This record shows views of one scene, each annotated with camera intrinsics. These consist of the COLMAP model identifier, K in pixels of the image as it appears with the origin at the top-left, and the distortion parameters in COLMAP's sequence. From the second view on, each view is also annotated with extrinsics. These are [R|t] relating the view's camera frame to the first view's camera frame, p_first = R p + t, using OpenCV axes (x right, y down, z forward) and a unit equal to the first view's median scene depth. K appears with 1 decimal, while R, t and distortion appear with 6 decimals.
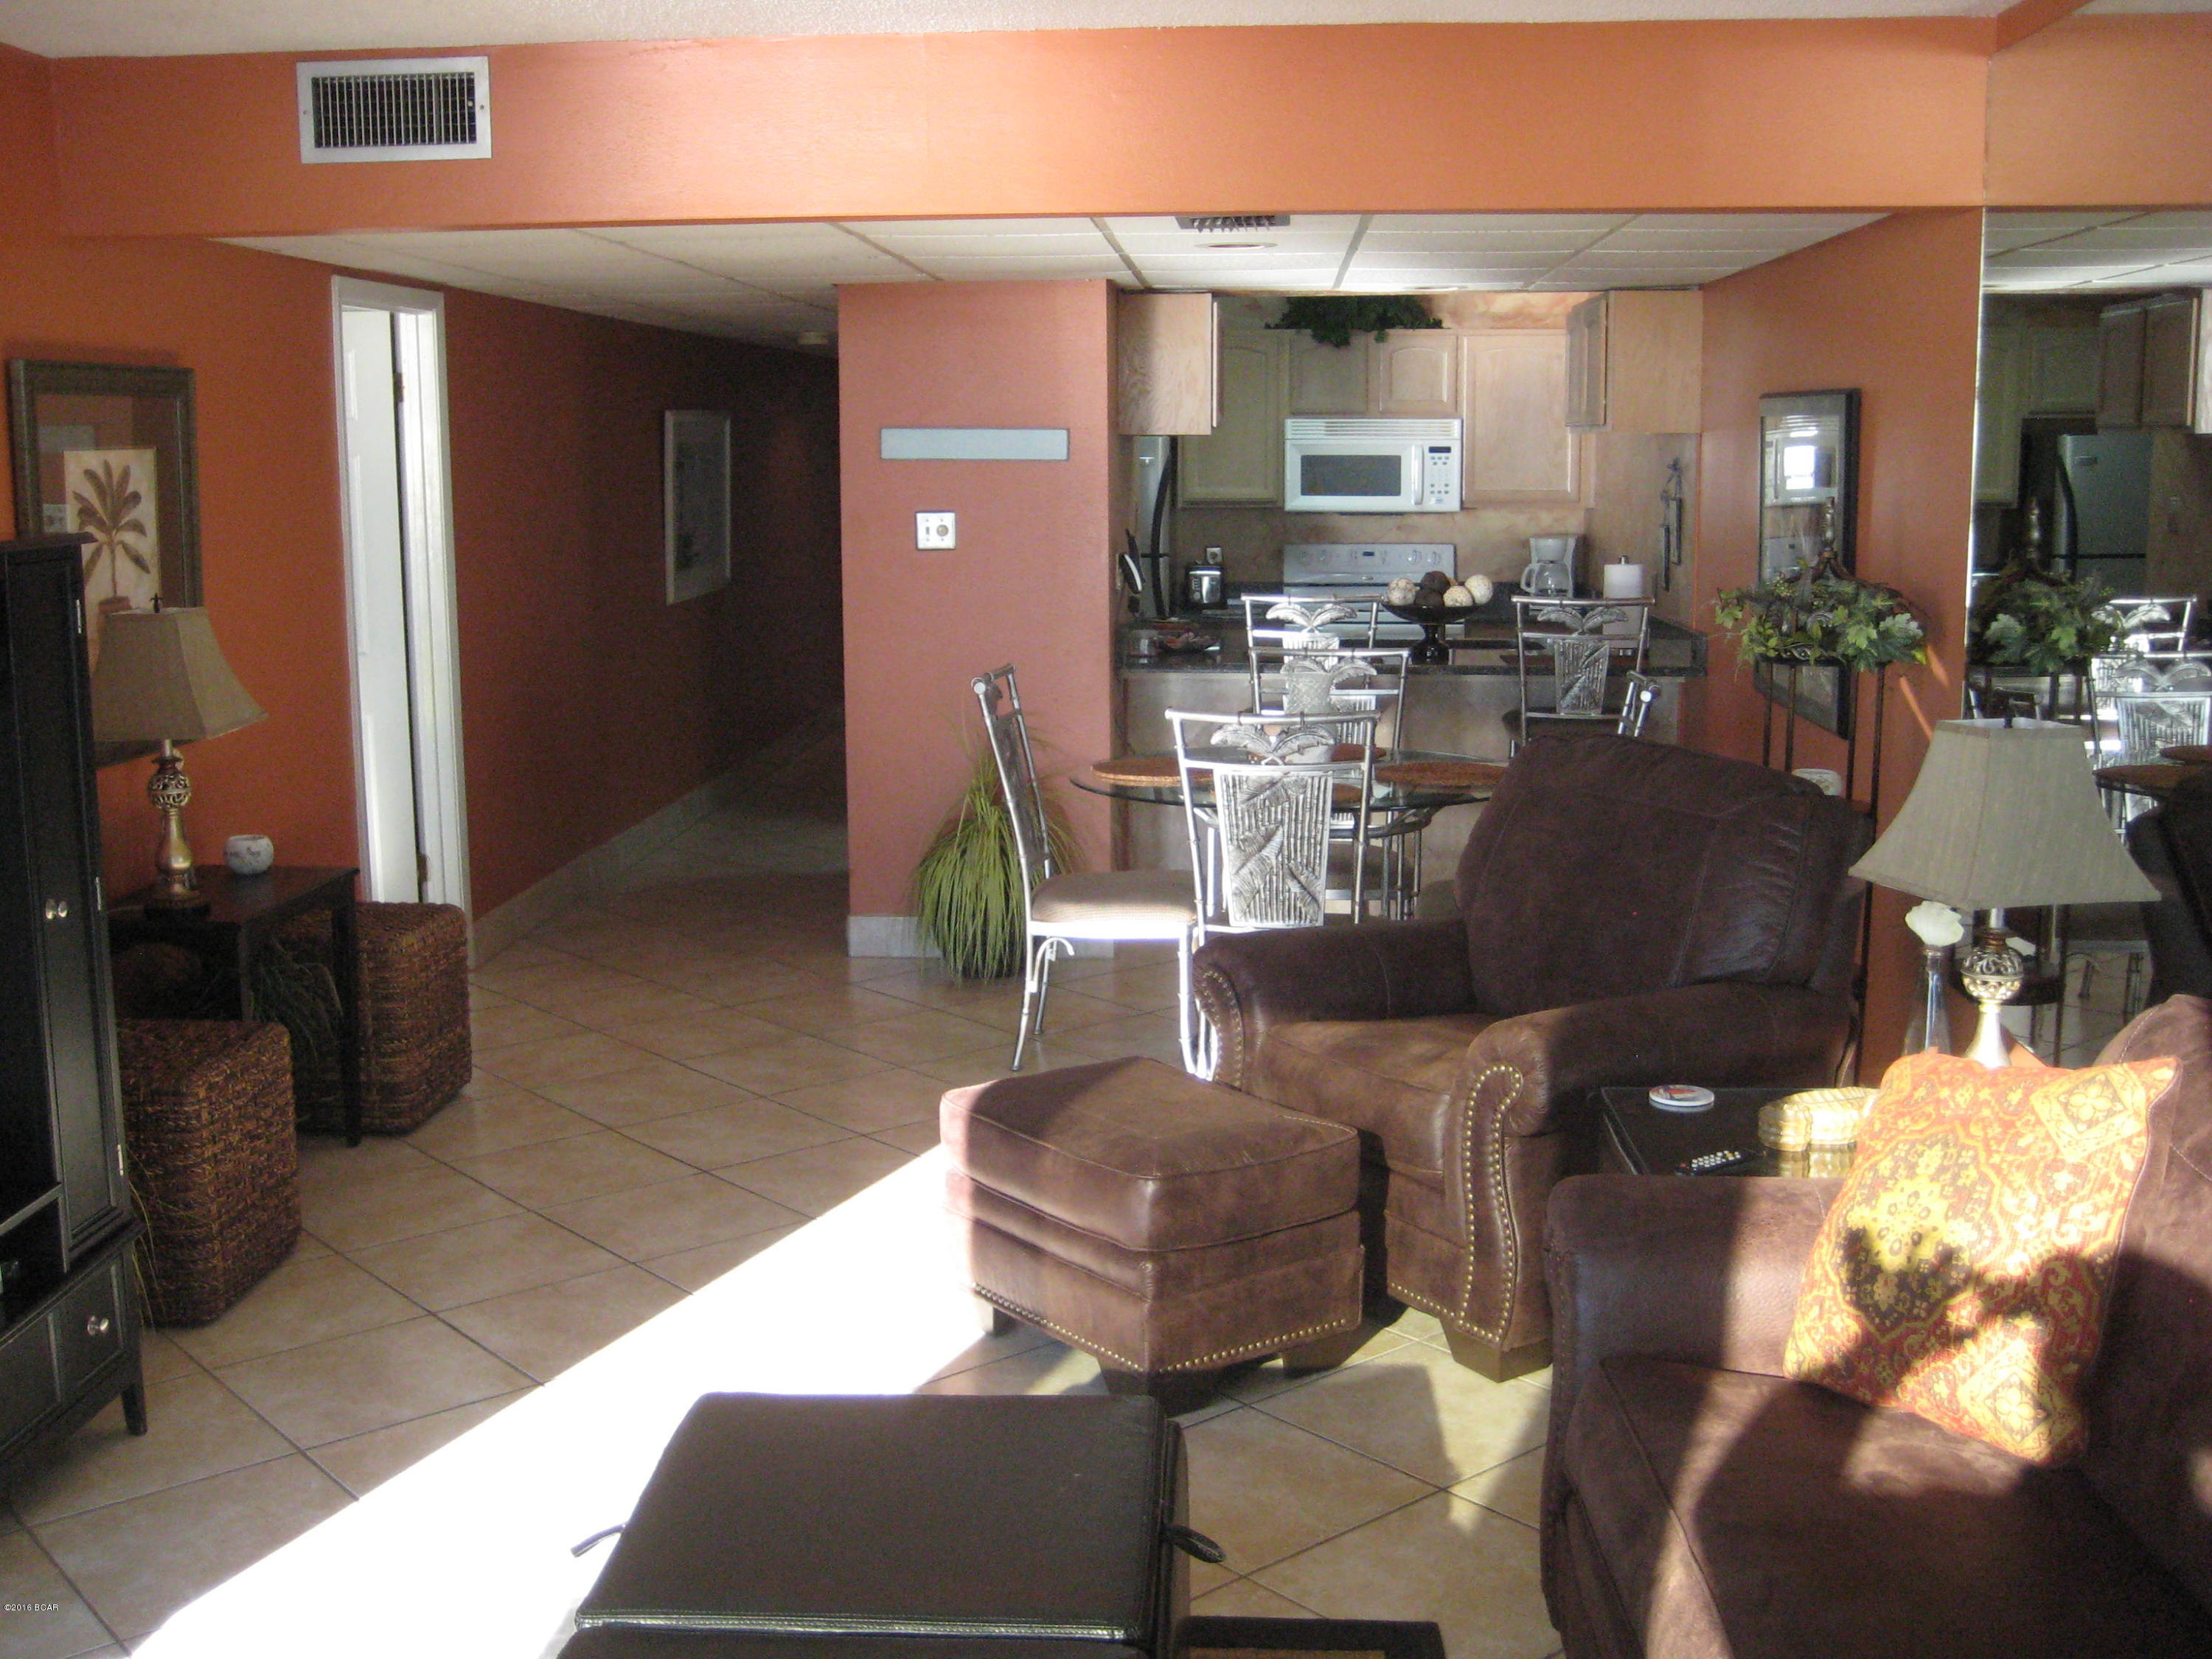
lens RADIAL K [[2353.3, 0, 1104.3], [0, 2353.3, 818.9], [0, 0, 1]] dist [-0.084169, 0.000000]
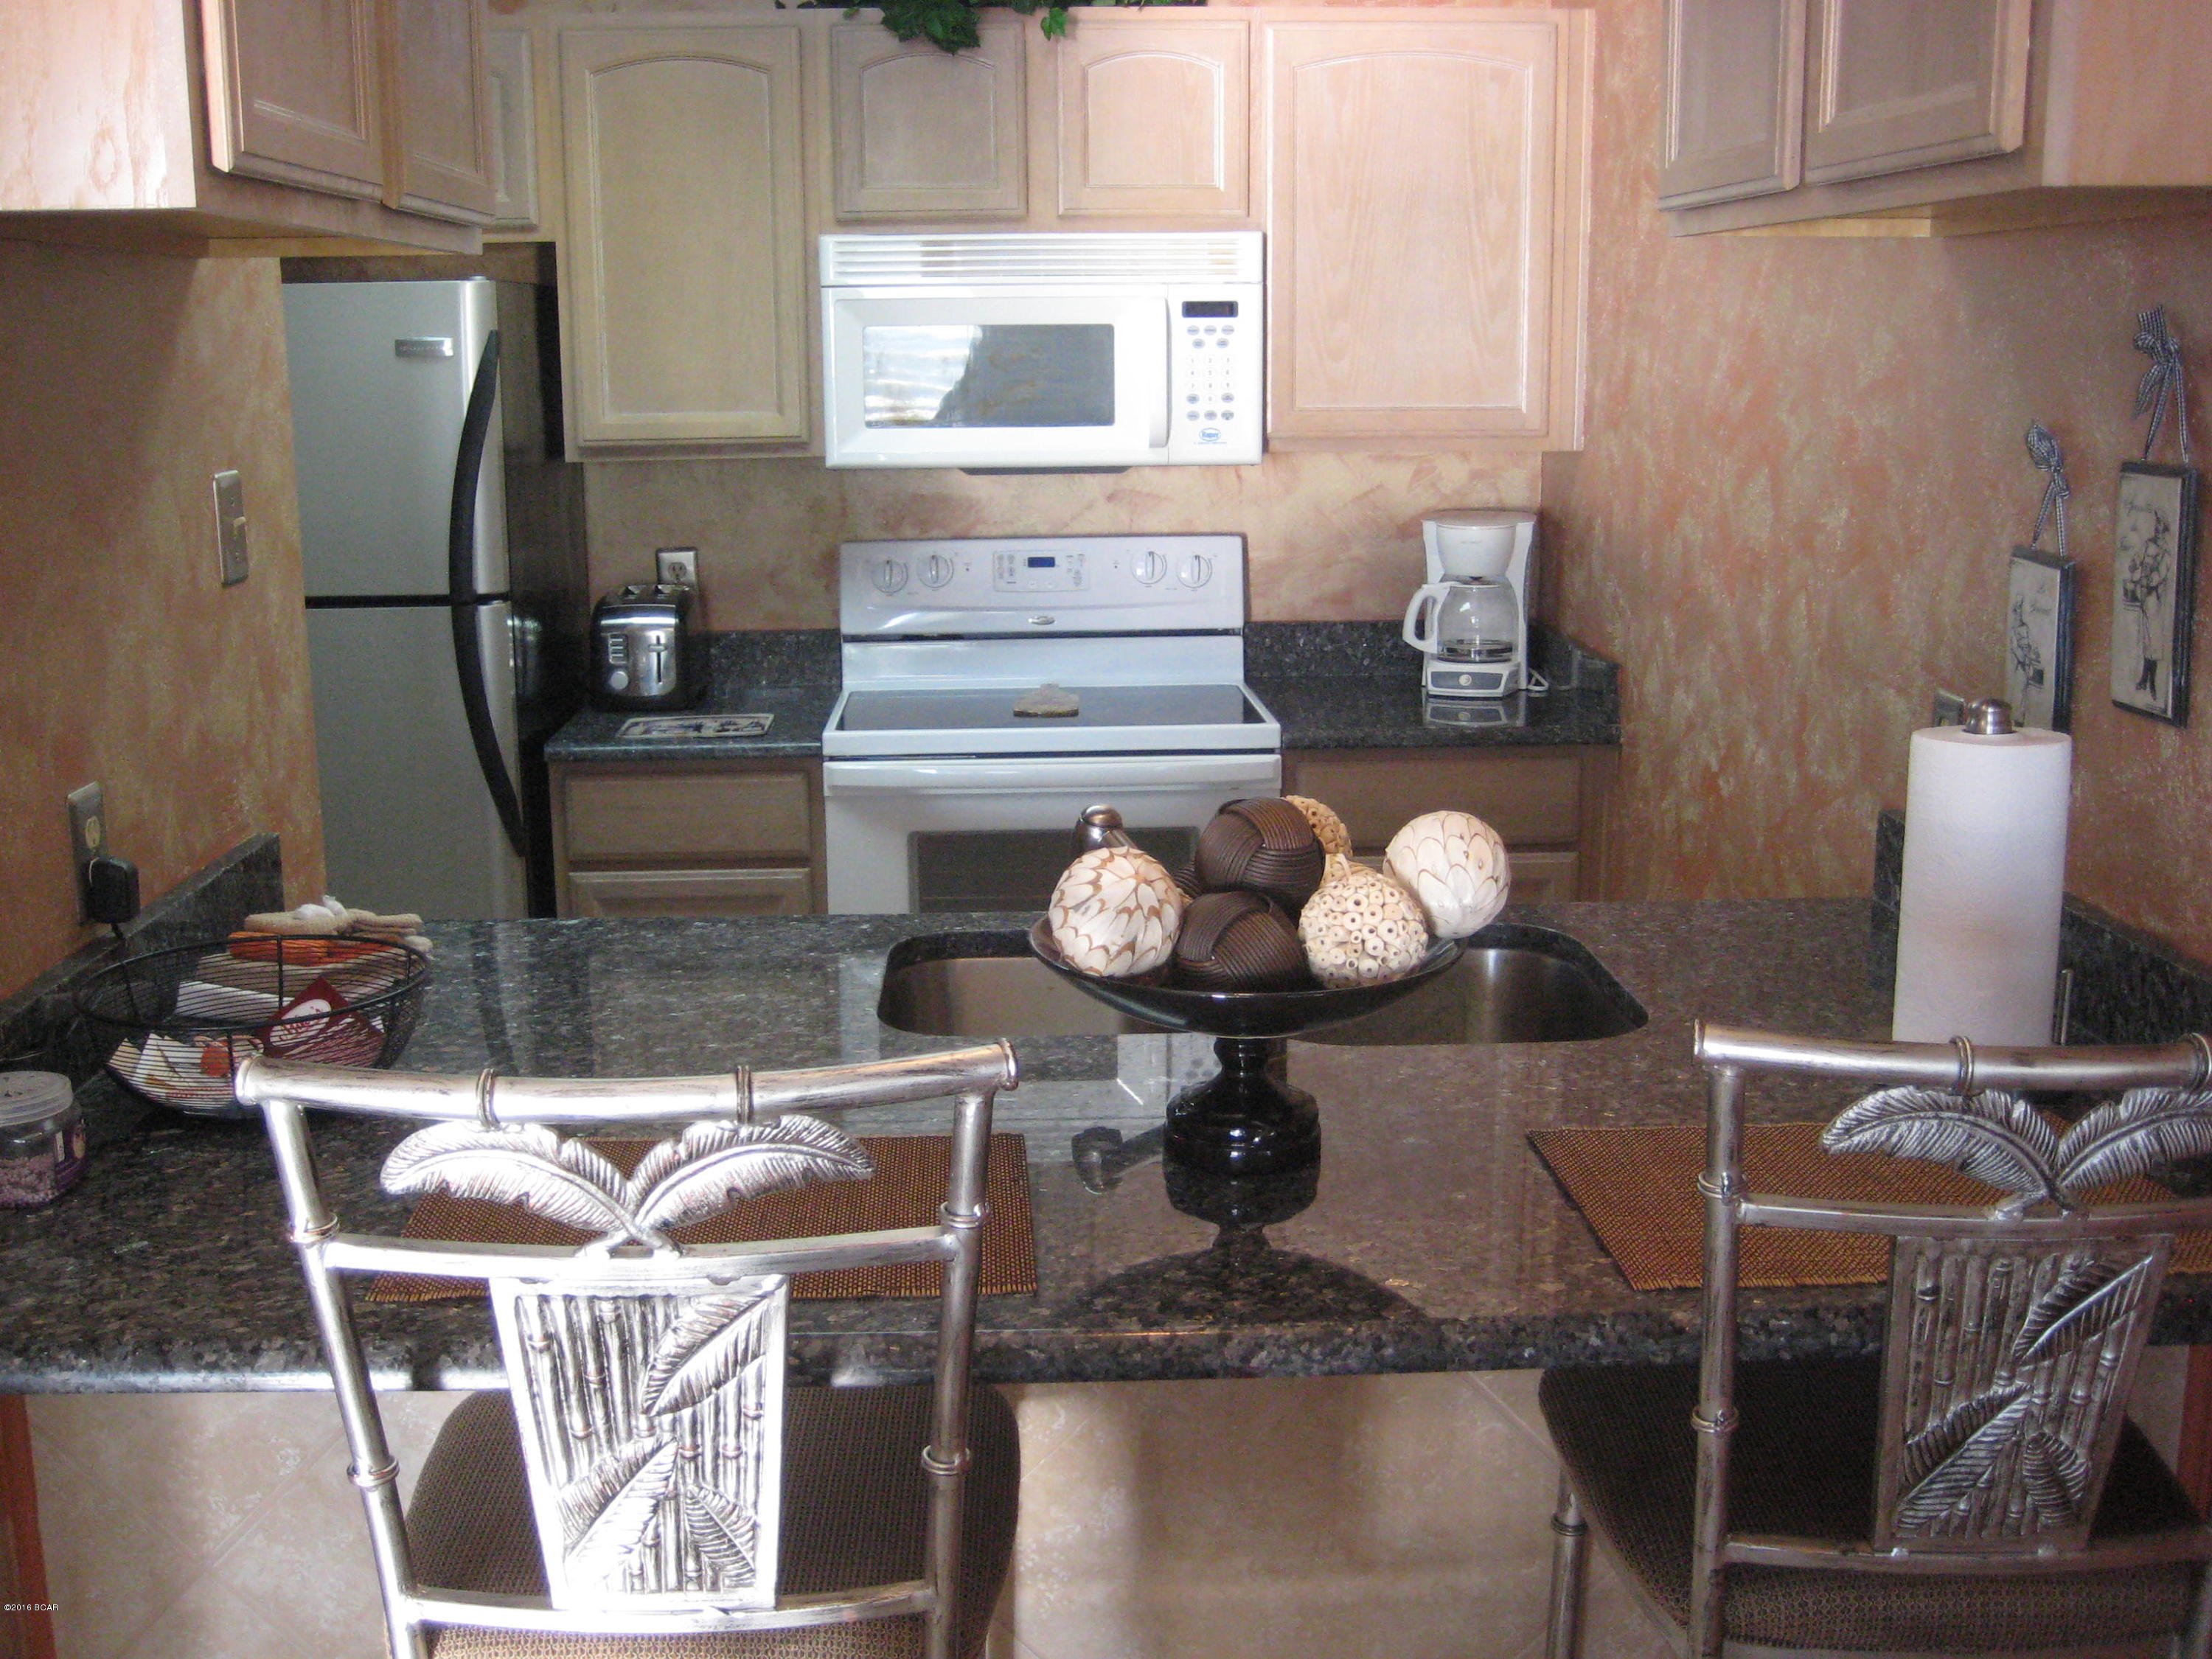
lens RADIAL K [[2353.3, 0, 1082.8], [0, 2353.3, 834.2], [0, 0, 1]] dist [-0.084169, 0.000000]
pose [[0.994181, -0.027682, 0.104106, 0.077226], [0.022305, 0.998374, 0.052464, -0.089109], [-0.105389, -0.049836, 0.993182, 0.598310]]
